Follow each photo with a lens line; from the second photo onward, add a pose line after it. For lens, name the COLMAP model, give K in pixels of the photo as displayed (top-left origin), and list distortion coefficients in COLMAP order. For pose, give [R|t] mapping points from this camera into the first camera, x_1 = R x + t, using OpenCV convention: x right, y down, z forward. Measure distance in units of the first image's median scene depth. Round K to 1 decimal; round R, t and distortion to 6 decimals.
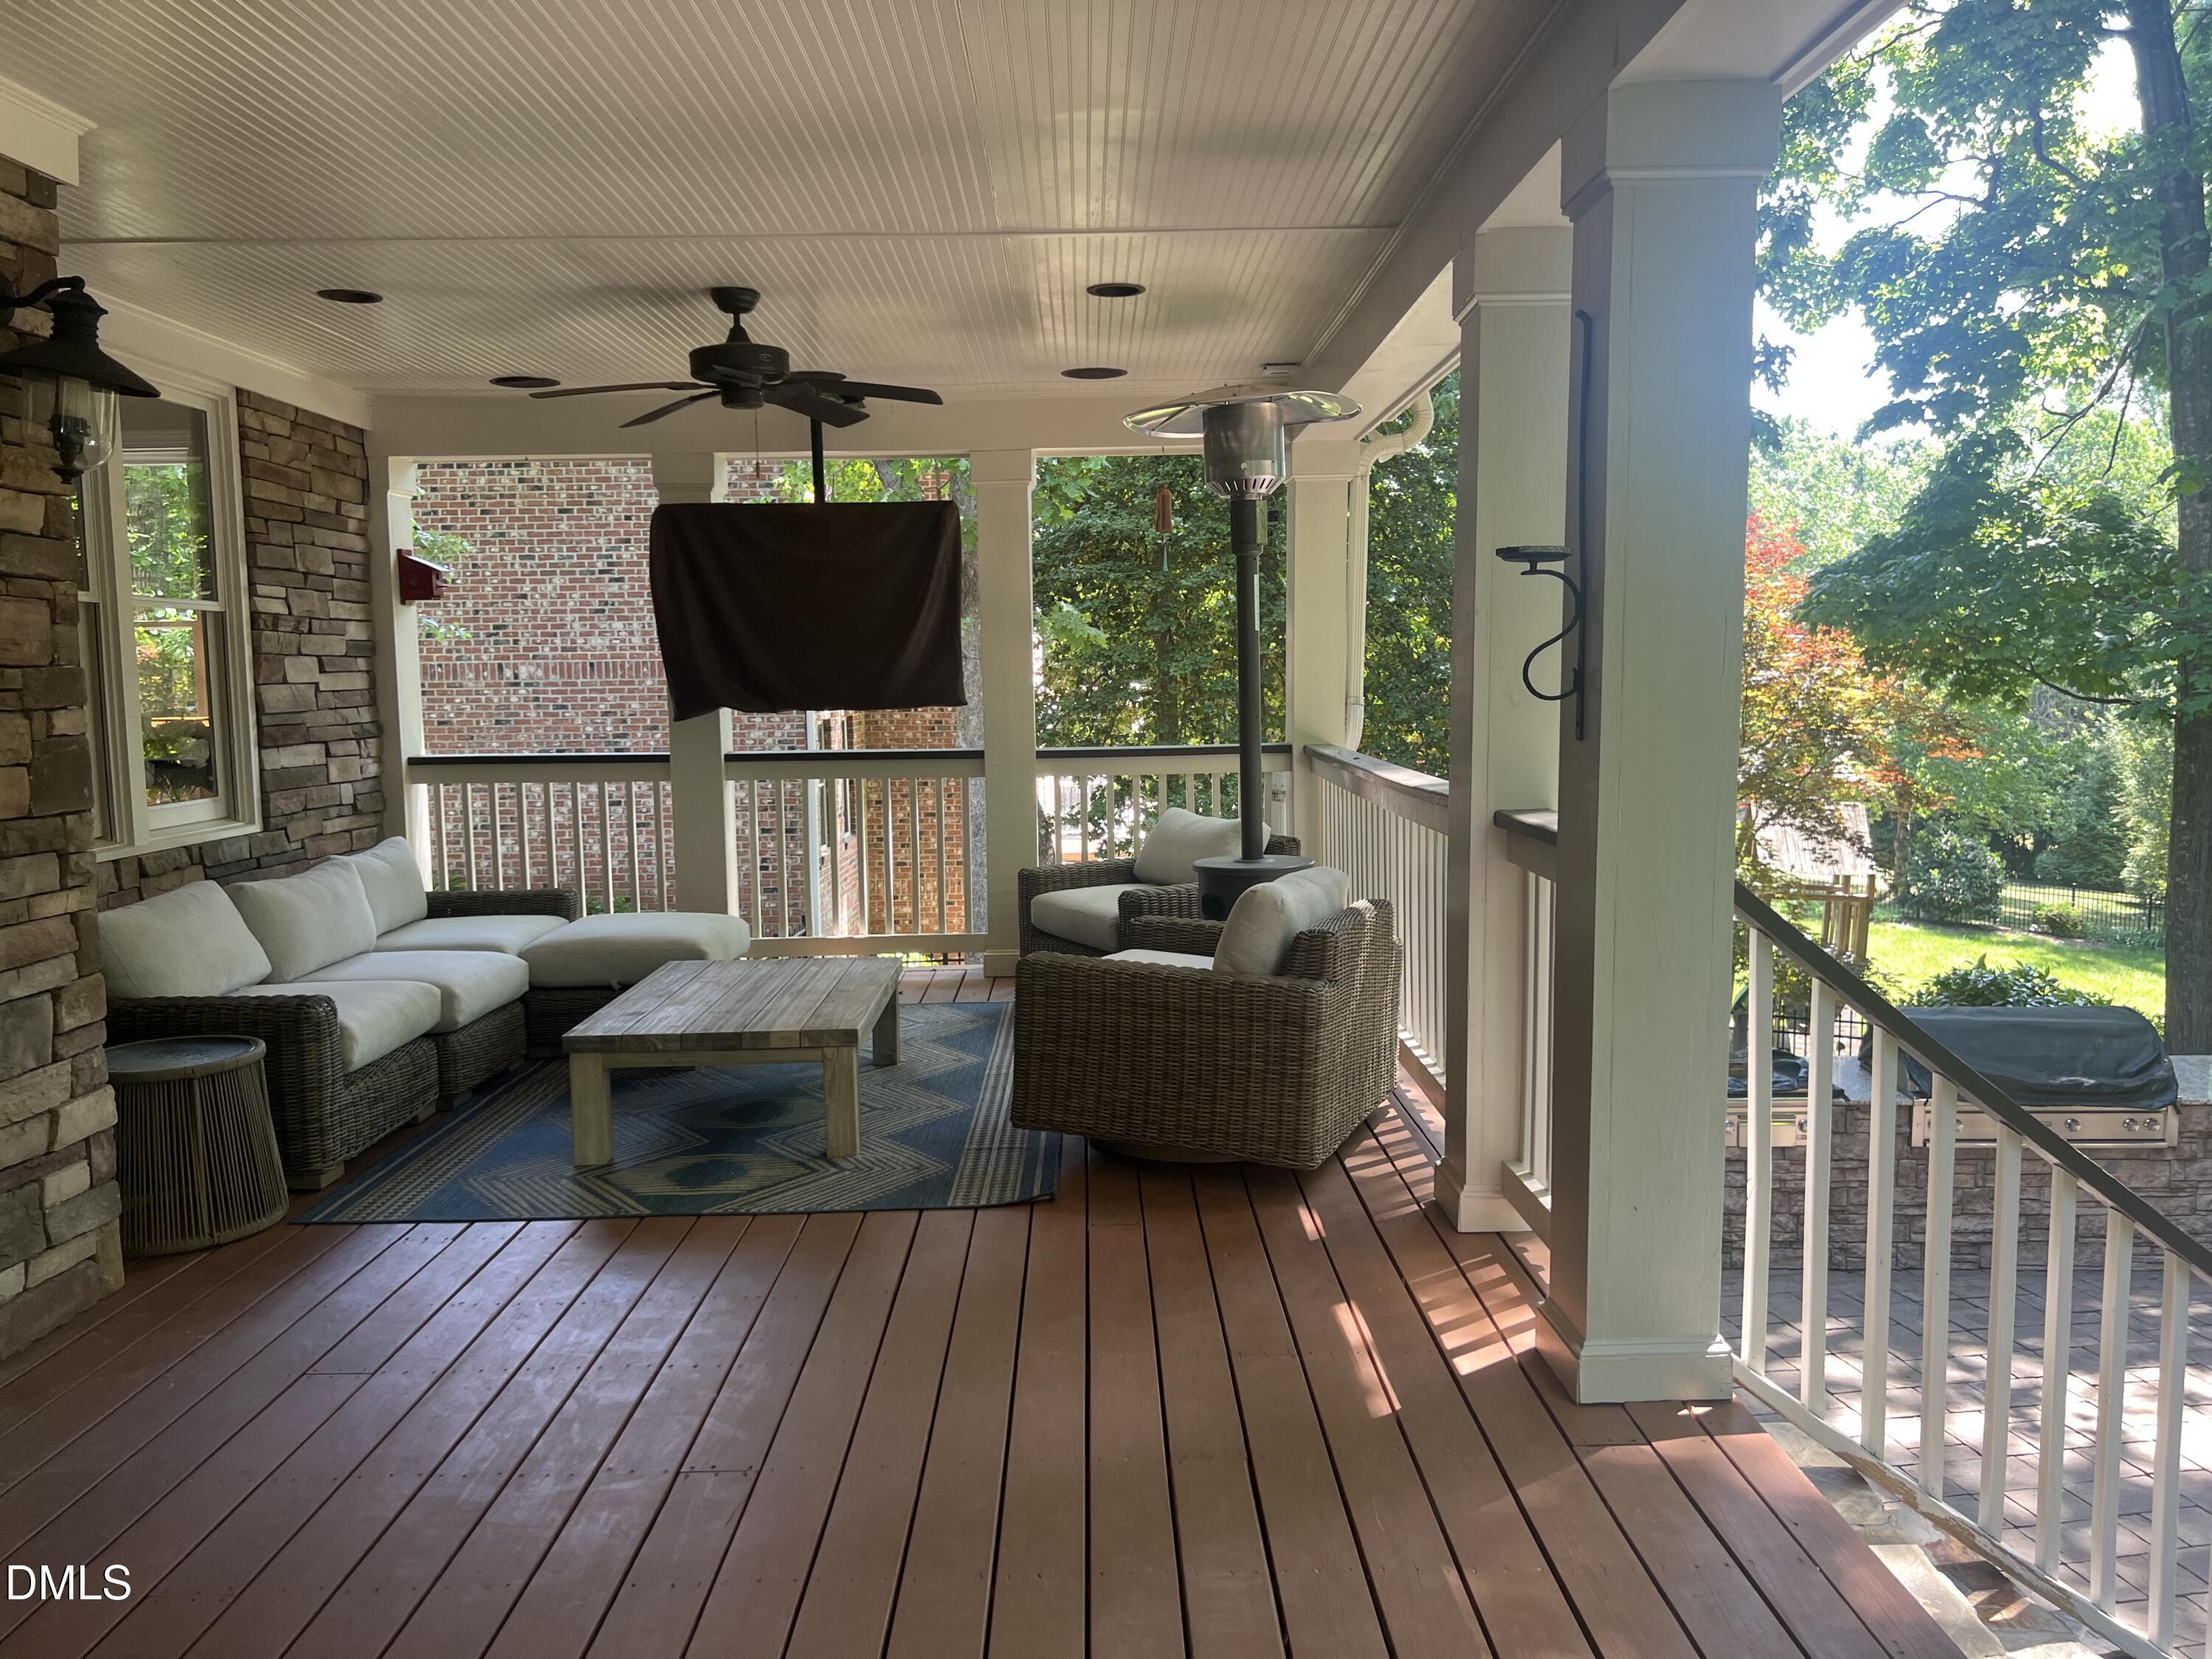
lens RADIAL K [[1654.7, 0, 1106.0], [0, 1654.7, 829.5], [0, 0, 1]] dist [0.006912, 0.000230]
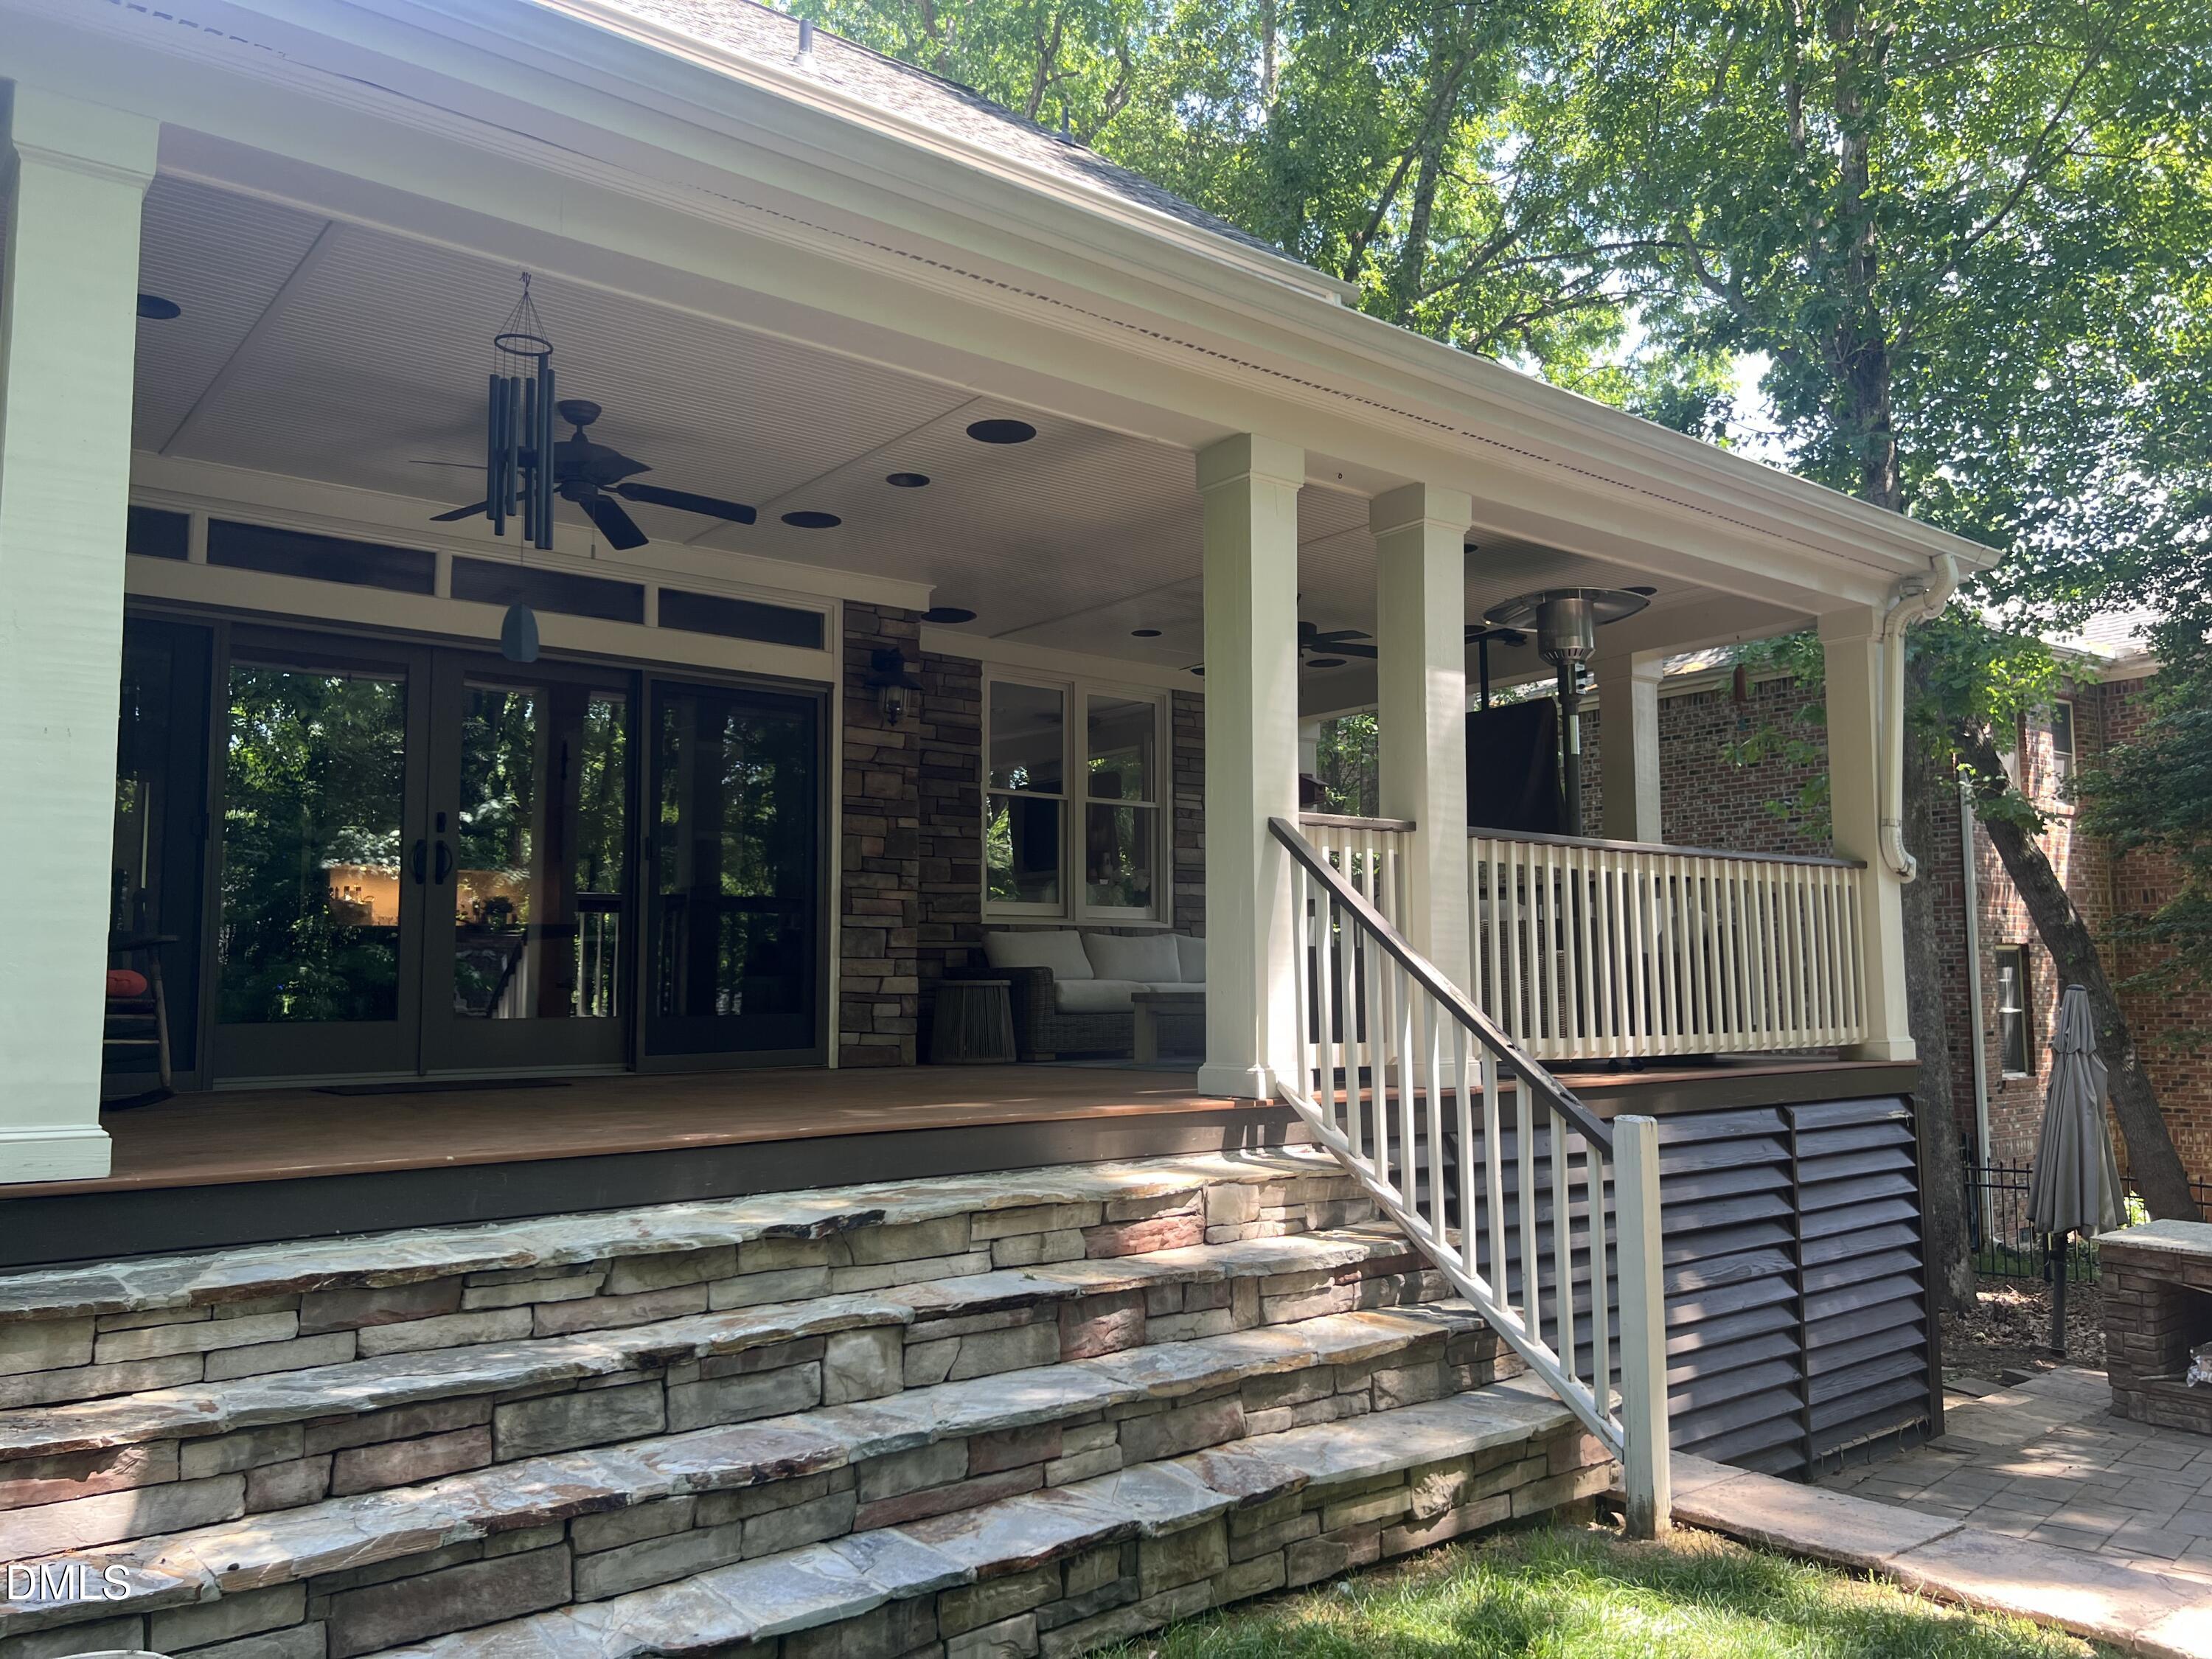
lens RADIAL K [[1654.7, 0, 1106.0], [0, 1654.7, 829.5], [0, 0, 1]] dist [0.006912, 0.000230]
pose [[0.612513, -0.068826, -0.787458, 0.867170], [-0.077321, 0.986208, -0.146340, 0.163624], [0.786669, 0.150523, 0.598744, -0.140307]]
